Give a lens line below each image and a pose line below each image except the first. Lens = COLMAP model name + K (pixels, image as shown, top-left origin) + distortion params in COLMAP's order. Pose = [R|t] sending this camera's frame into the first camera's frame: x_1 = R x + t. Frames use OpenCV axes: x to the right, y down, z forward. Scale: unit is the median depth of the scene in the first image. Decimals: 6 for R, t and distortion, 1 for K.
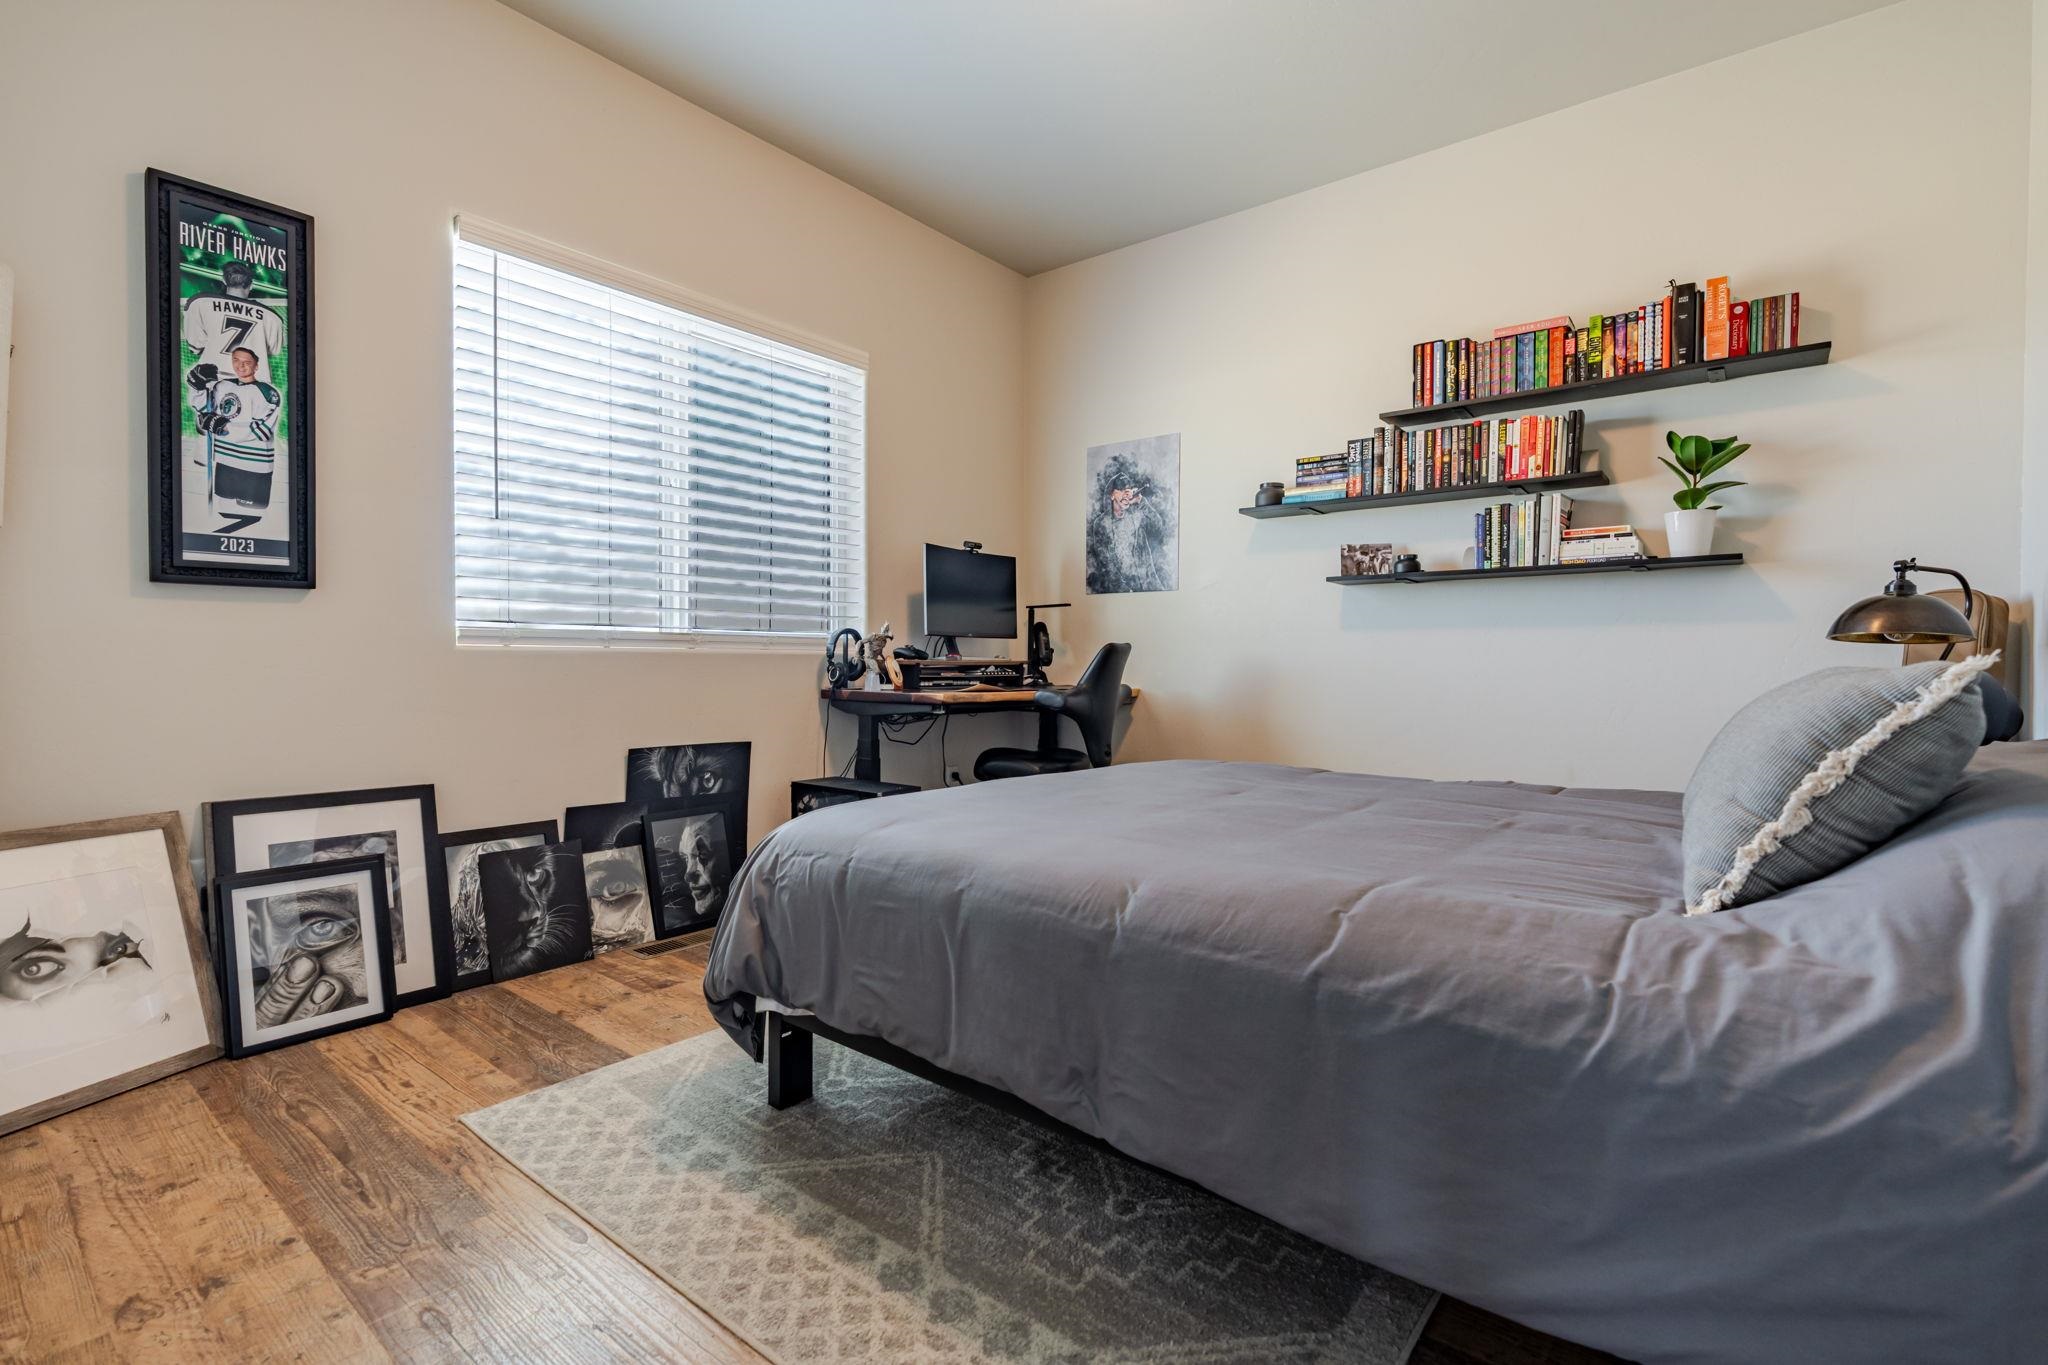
lens RADIAL K [[936.4, 0, 1025.3], [0, 936.4, 676.9], [0, 0, 1]] dist [-0.003738, 0.001622]
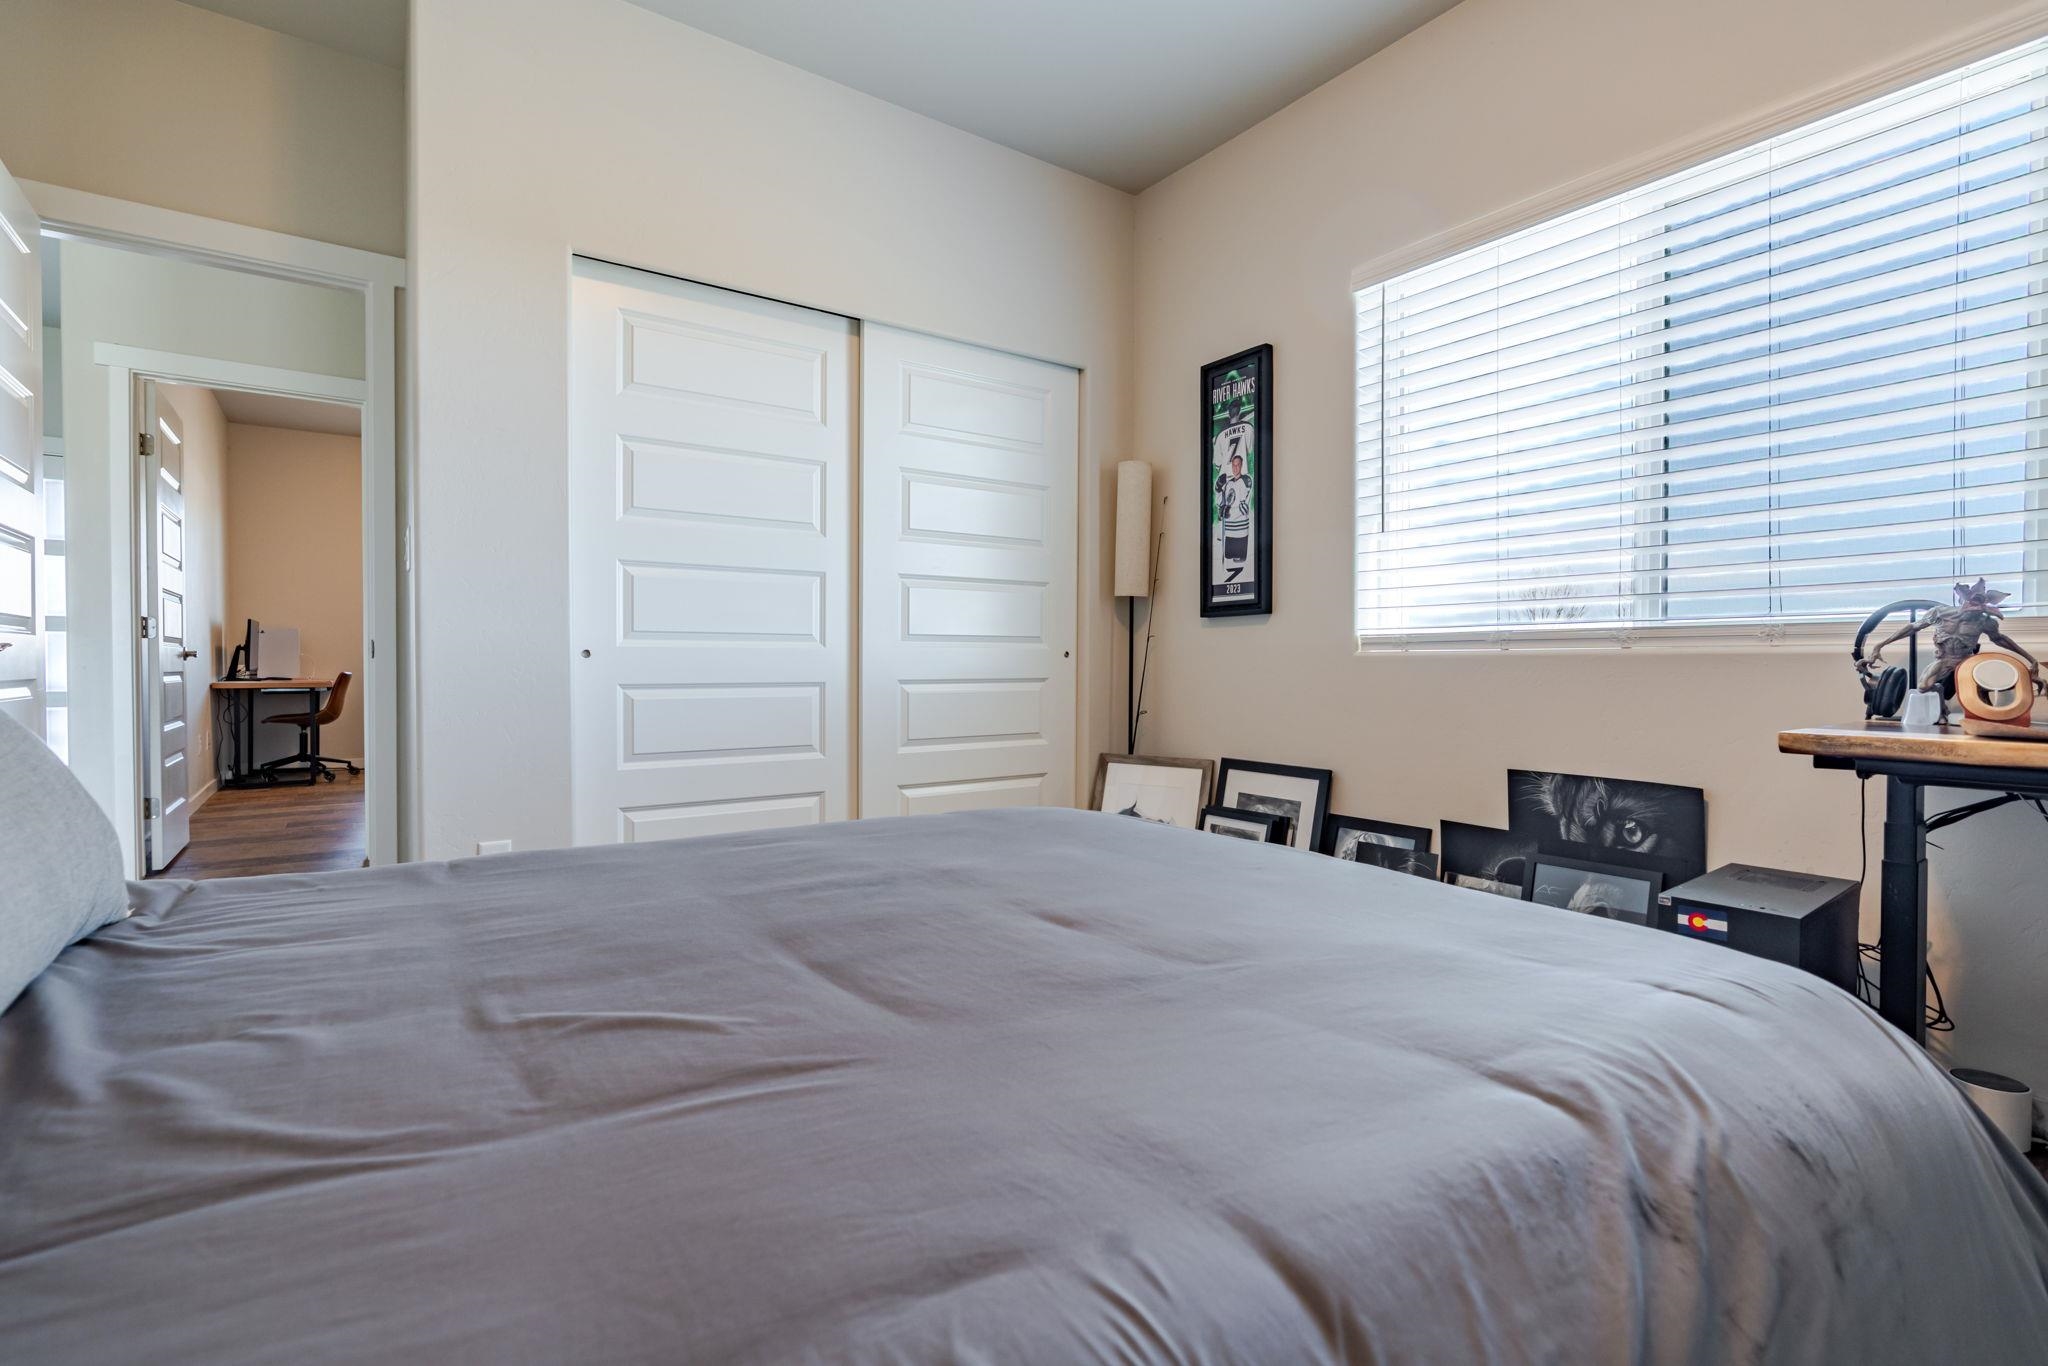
lens RADIAL K [[936.4, 0, 1023.8], [0, 936.4, 680.4], [0, 0, 1]] dist [-0.003738, 0.001622]
pose [[-0.270999, 0.014996, -0.962463, 0.679589], [-0.015300, 0.999685, 0.019884, -0.018294], [0.962458, 0.020115, -0.270684, 1.058926]]
